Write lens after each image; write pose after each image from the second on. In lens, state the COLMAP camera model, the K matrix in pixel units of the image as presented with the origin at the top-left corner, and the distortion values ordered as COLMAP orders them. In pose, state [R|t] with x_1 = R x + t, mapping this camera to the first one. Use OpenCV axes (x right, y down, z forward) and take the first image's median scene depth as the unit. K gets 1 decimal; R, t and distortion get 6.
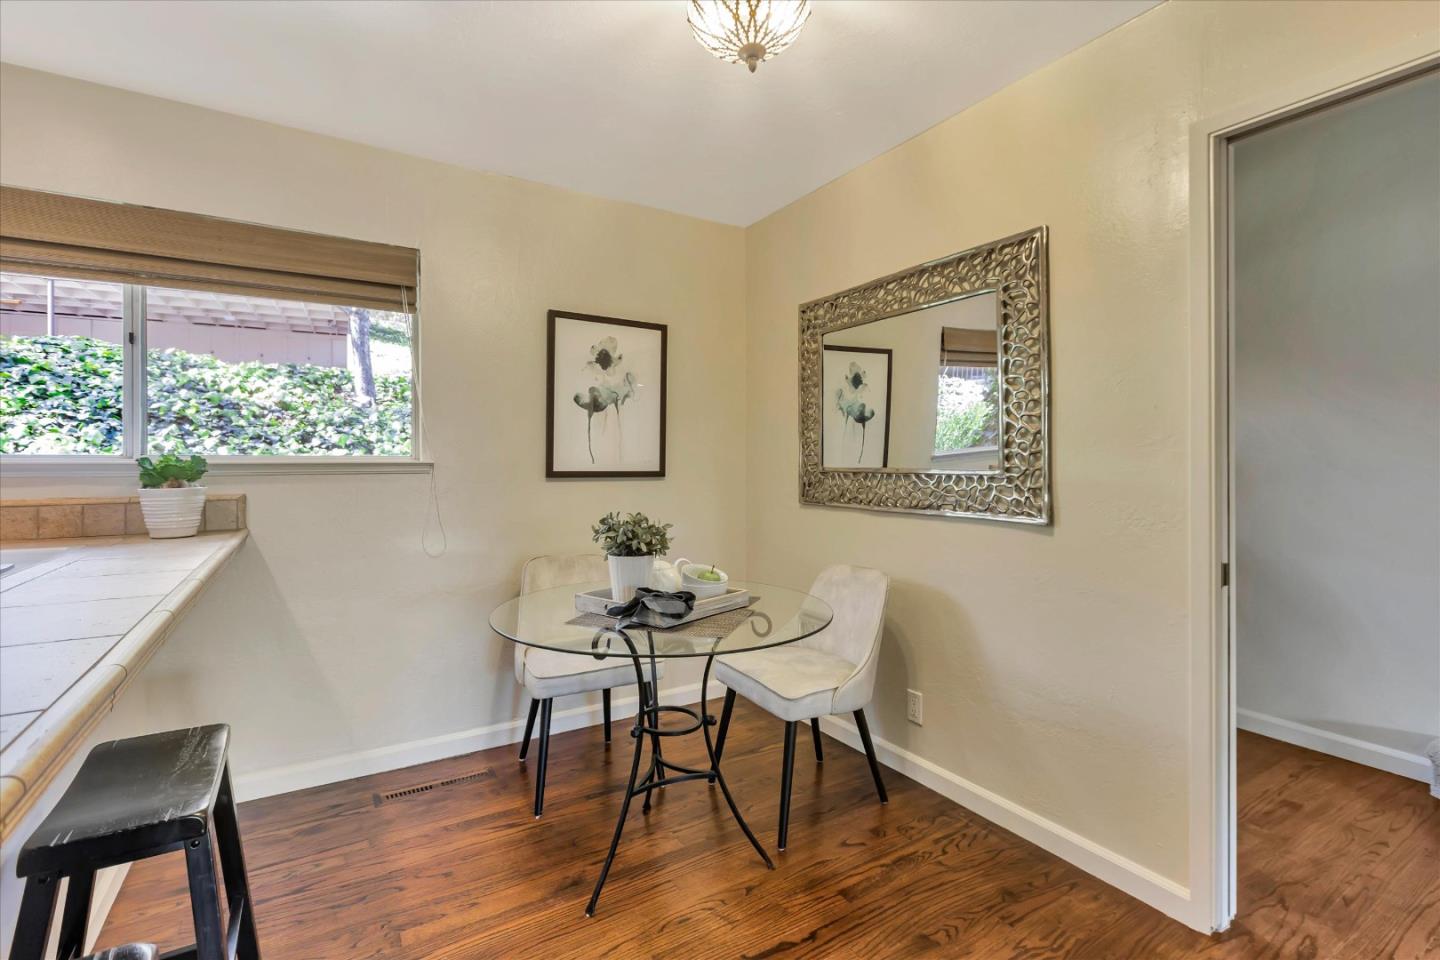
lens RADIAL K [[648.0, 0, 715.0], [0, 648.0, 458.6], [0, 0, 1]] dist [0.001436, -0.000133]
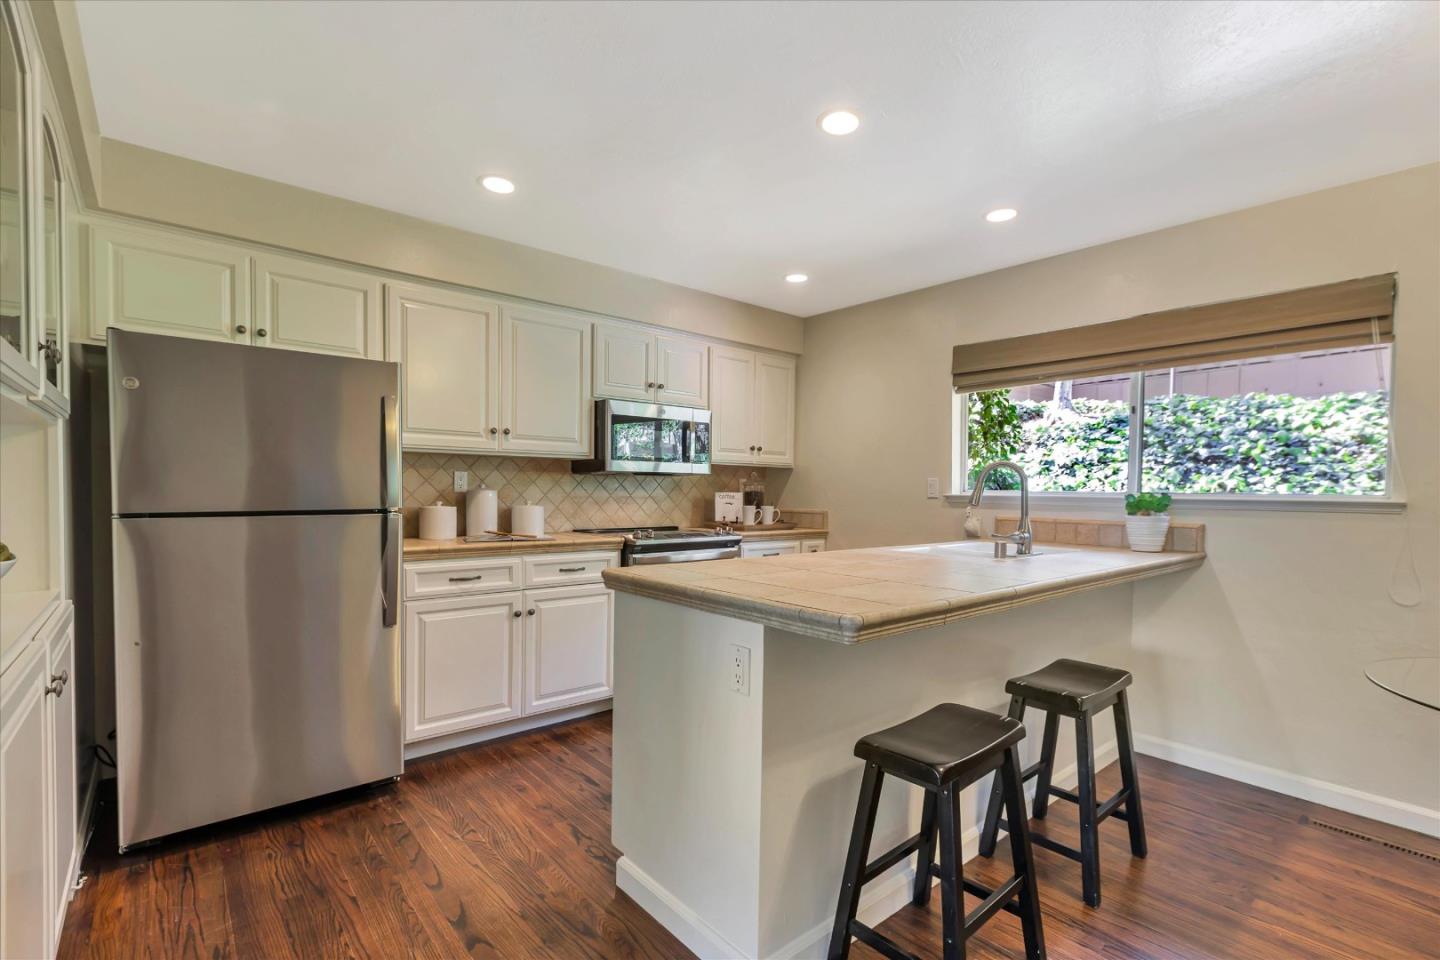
lens RADIAL K [[654.1, 0, 720.2], [0, 654.1, 510.1], [0, 0, 1]] dist [0.000766, 0.000022]
pose [[0.151319, 0.033244, -0.987926, 0.140206], [-0.011560, 0.999425, 0.031860, -0.000679], [0.988417, 0.006599, 0.151616, -0.039859]]
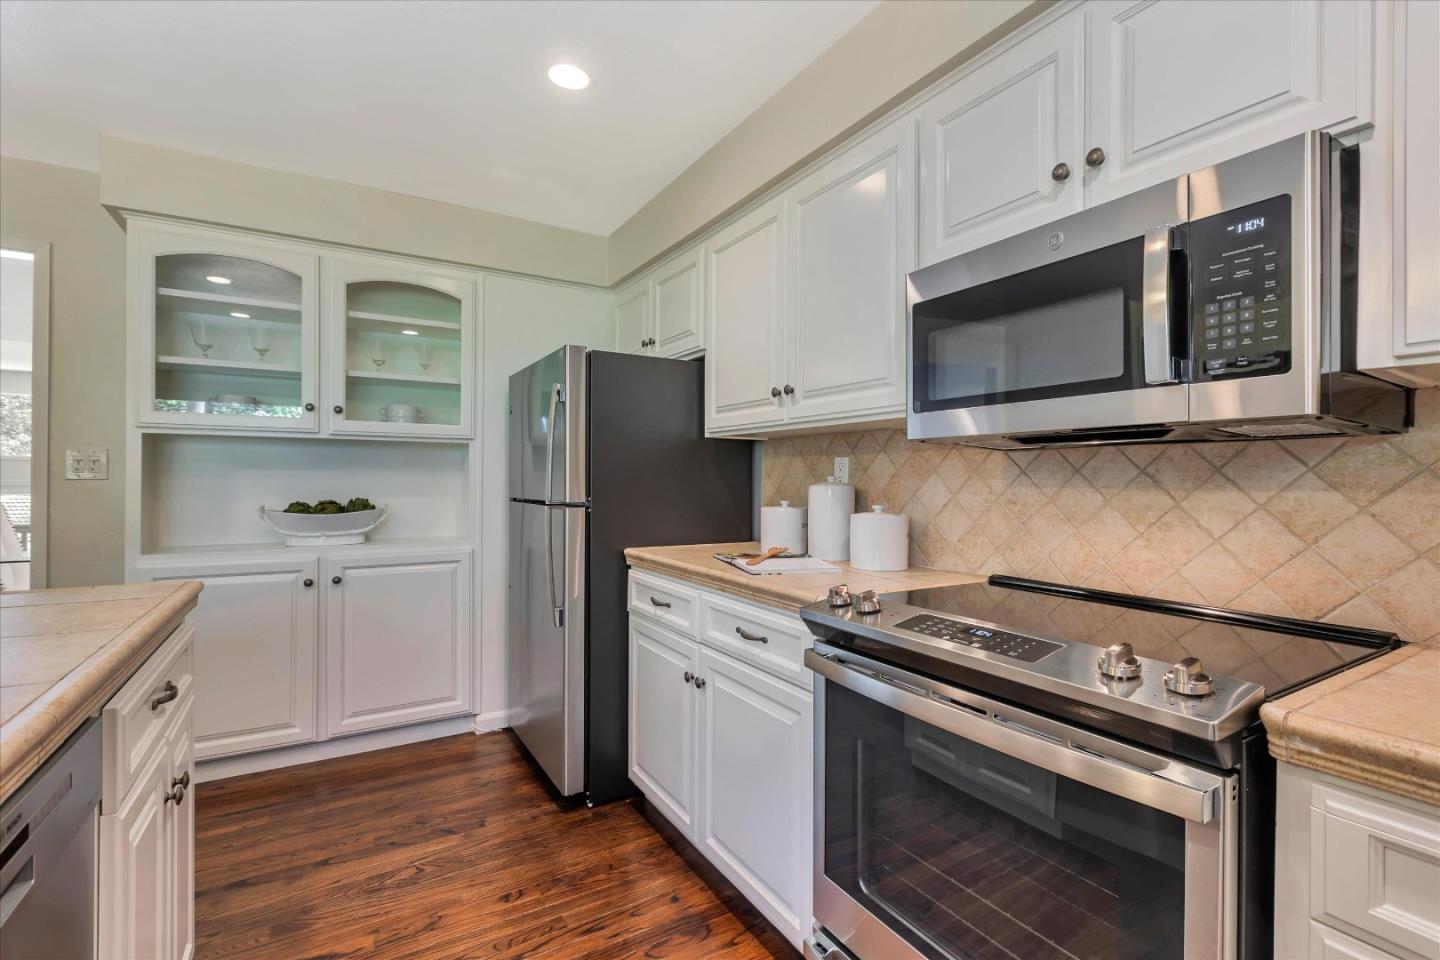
lens RADIAL K [[638.2, 0, 720.0], [0, 638.2, 480.0], [0, 0, 1]] dist [-0.001682, -0.000415]
pose [[-0.999965, -0.006335, 0.005544, -0.372873], [-0.006333, 0.999980, 0.000278, -0.000196], [-0.005545, 0.000243, -0.999985, 0.186068]]
